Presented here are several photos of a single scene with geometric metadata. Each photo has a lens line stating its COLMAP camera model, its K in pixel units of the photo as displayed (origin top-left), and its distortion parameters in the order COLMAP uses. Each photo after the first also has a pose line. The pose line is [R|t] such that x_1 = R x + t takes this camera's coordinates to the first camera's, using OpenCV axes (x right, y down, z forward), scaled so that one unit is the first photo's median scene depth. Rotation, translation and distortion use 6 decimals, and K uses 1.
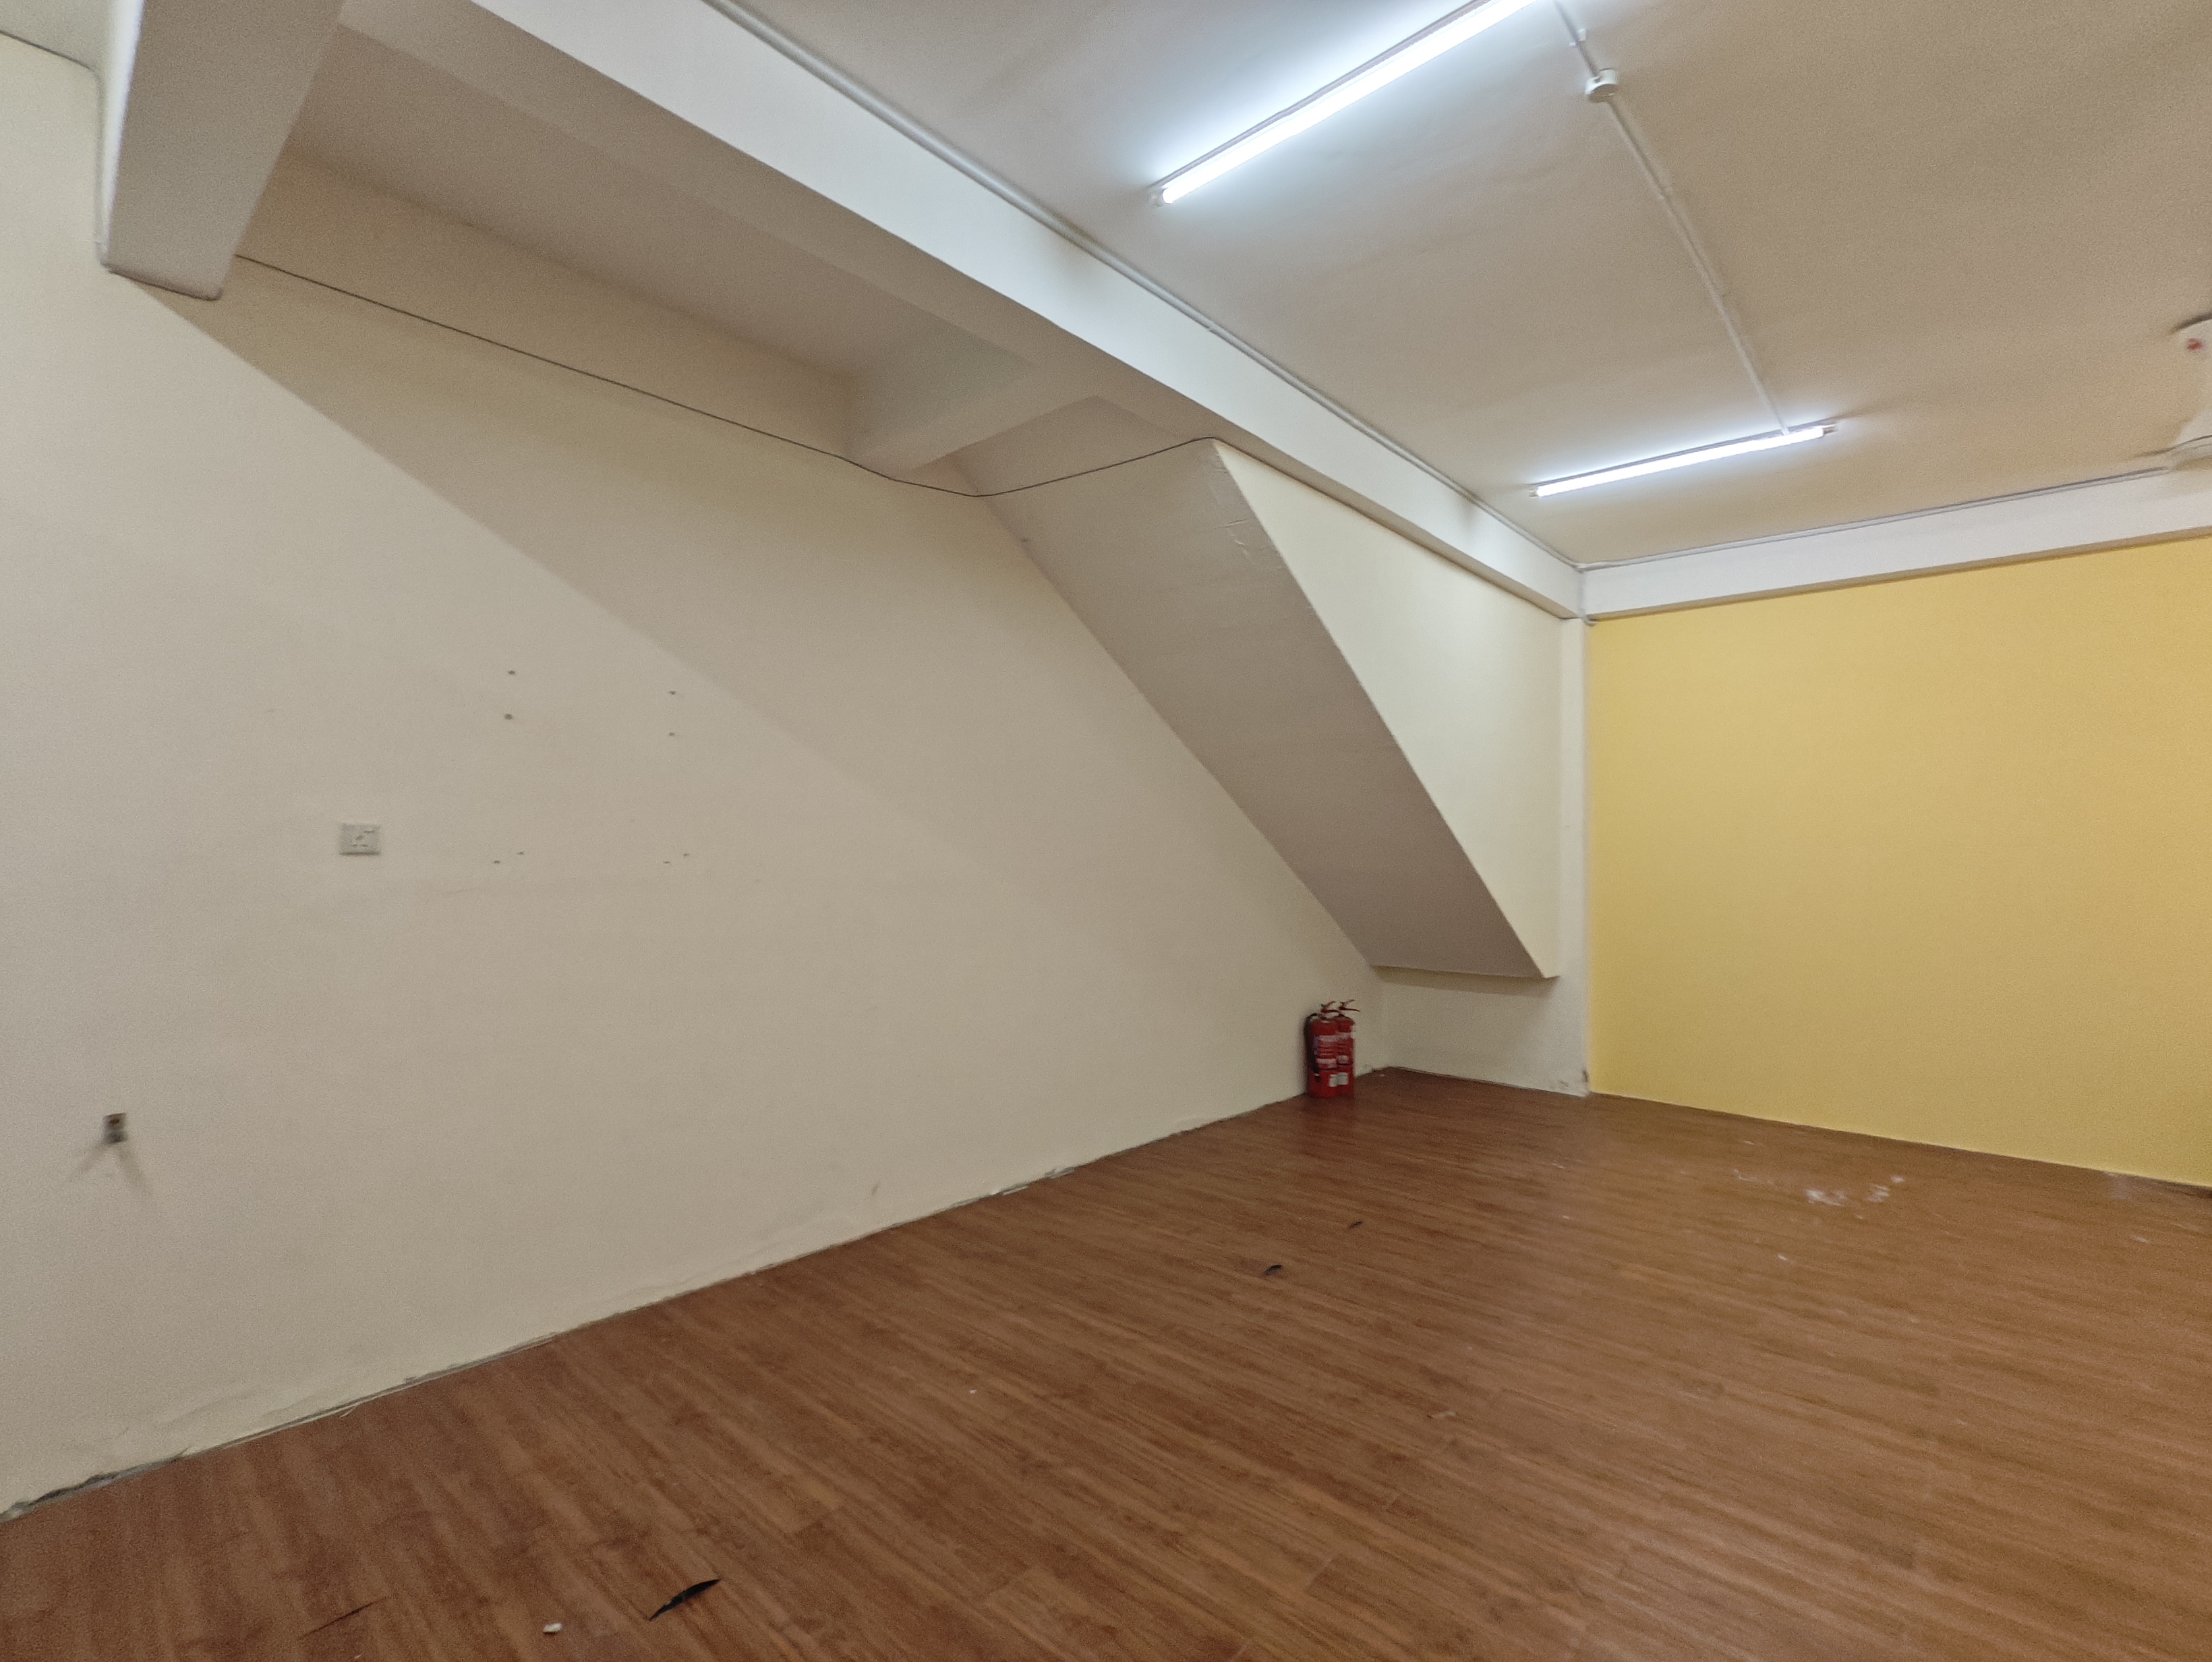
lens RADIAL K [[1001.7, 0, 1116.6], [0, 1001.7, 839.8], [0, 0, 1]] dist [0.003359, -0.005118]
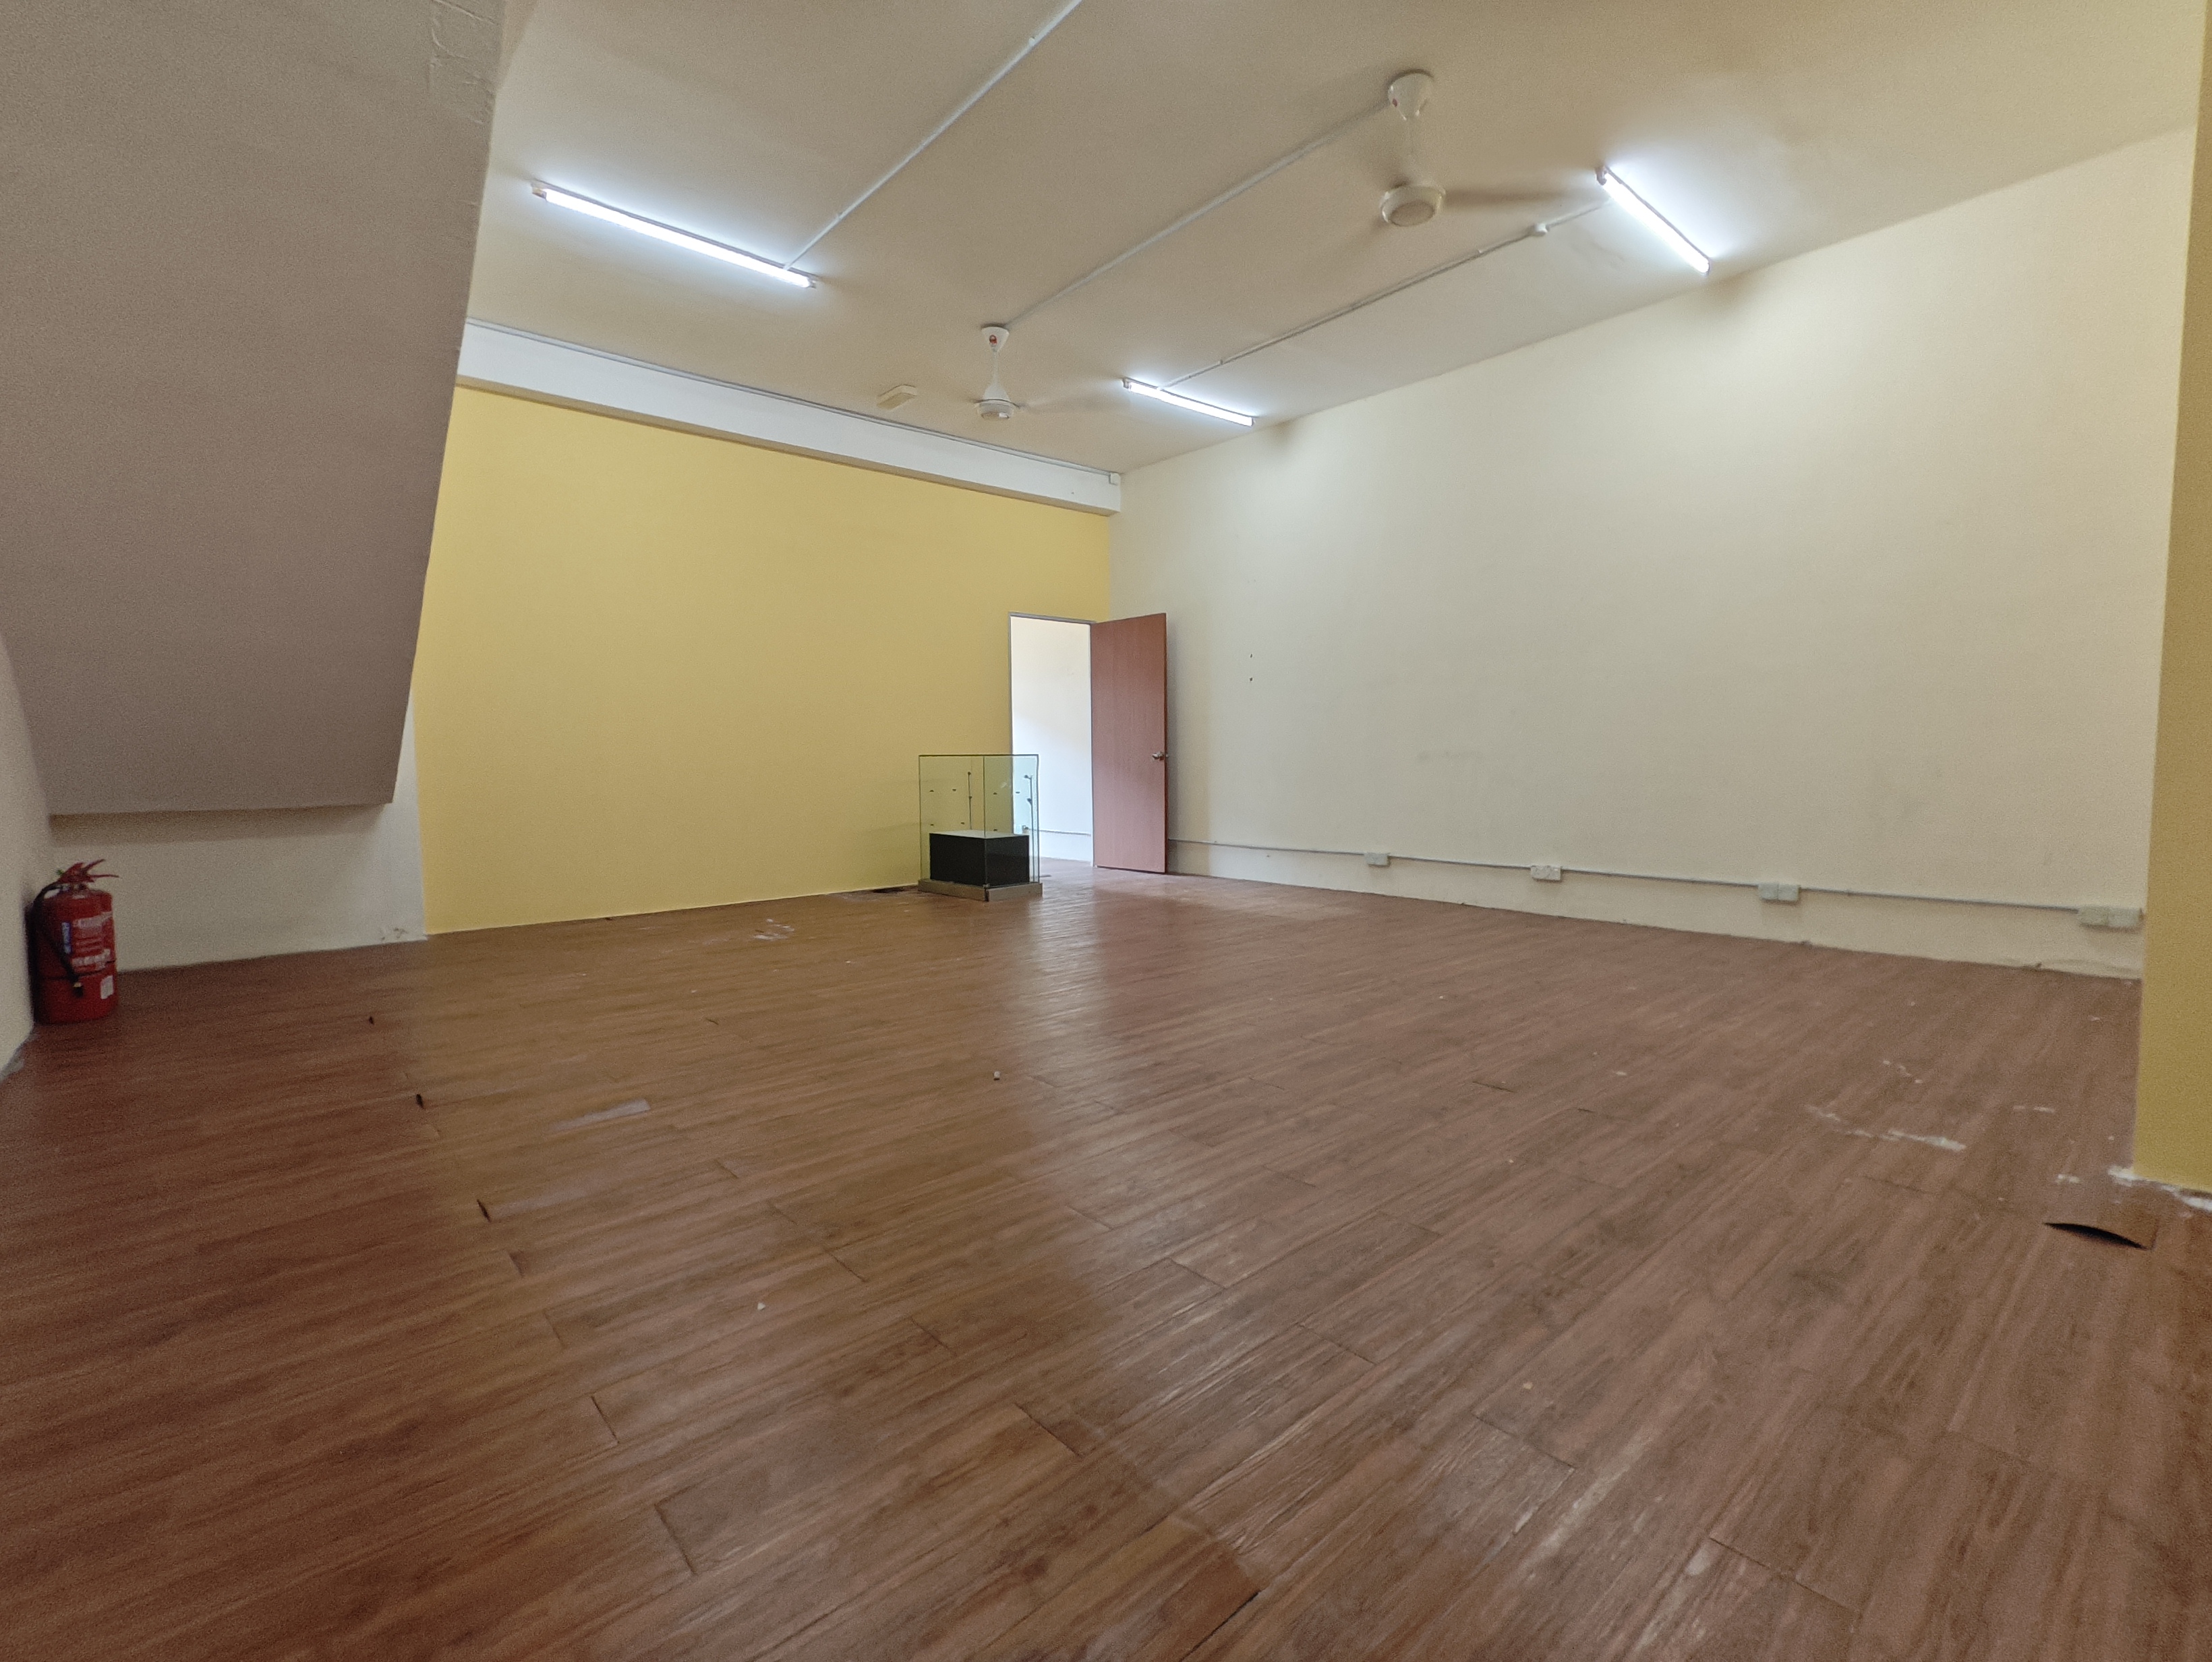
lens RADIAL K [[1001.7, 0, 1116.6], [0, 1001.7, 839.8], [0, 0, 1]] dist [0.003359, -0.005118]
pose [[0.116380, -0.086242, 0.989453, -0.481159], [-0.006507, 0.996135, 0.087589, 0.140840], [-0.993183, -0.016632, 0.115369, 0.486384]]
